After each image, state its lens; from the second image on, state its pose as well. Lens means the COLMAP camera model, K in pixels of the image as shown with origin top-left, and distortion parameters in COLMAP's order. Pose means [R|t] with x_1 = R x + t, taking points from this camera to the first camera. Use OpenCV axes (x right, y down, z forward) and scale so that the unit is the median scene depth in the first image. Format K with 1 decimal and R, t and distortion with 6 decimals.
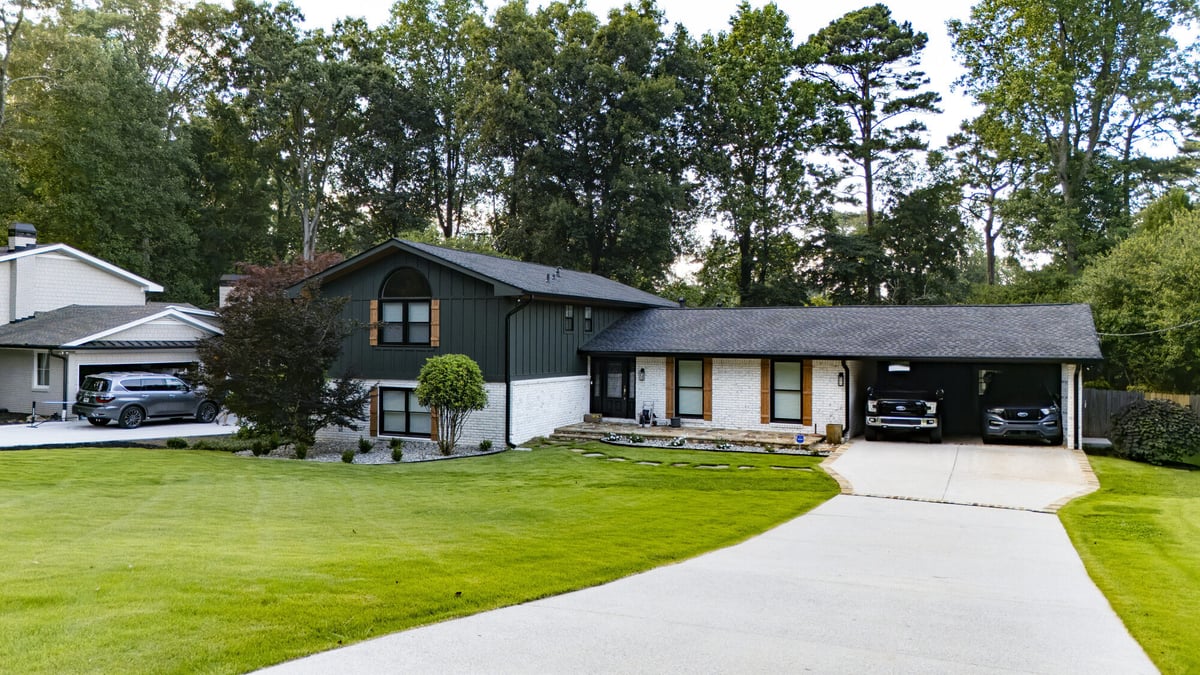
lens RADIAL K [[881.8, 0, 600.0], [0, 881.8, 337.5], [0, 0, 1]] dist [0.121953, -0.123700]
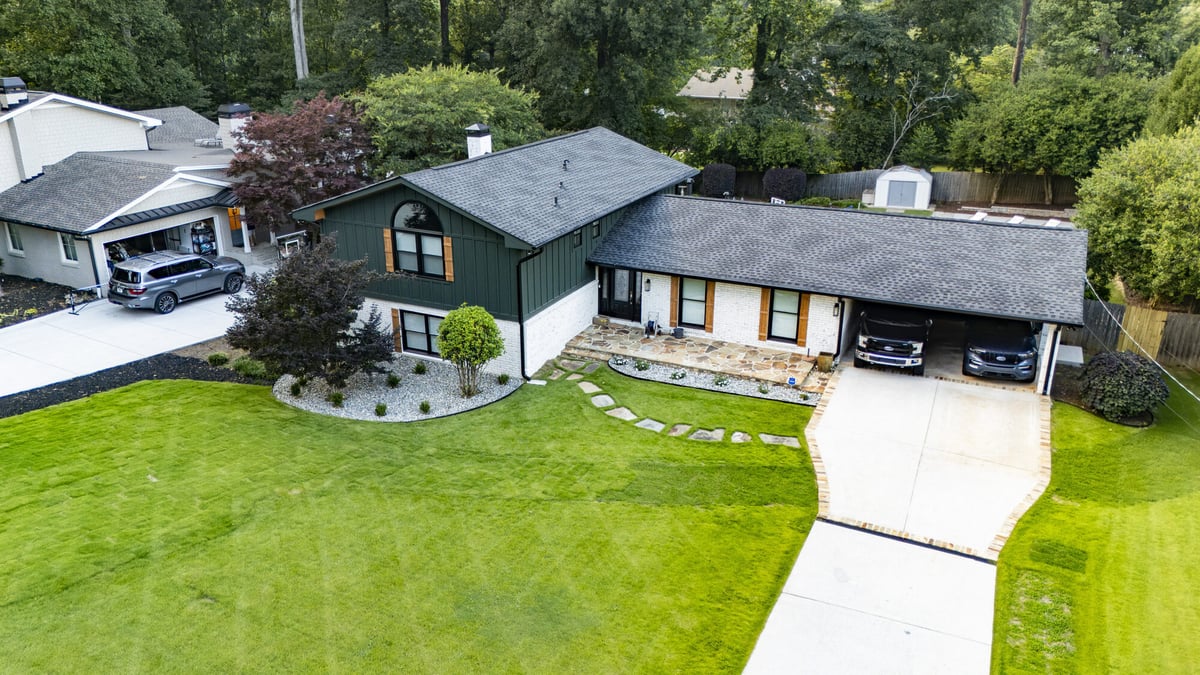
lens RADIAL K [[881.8, 0, 600.0], [0, 881.8, 337.5], [0, 0, 1]] dist [0.121953, -0.123700]
pose [[0.999979, -0.001132, -0.006341, -0.002769], [0.003299, 0.935538, 0.353210, -0.285716], [0.005532, -0.353224, 0.935523, 0.000884]]
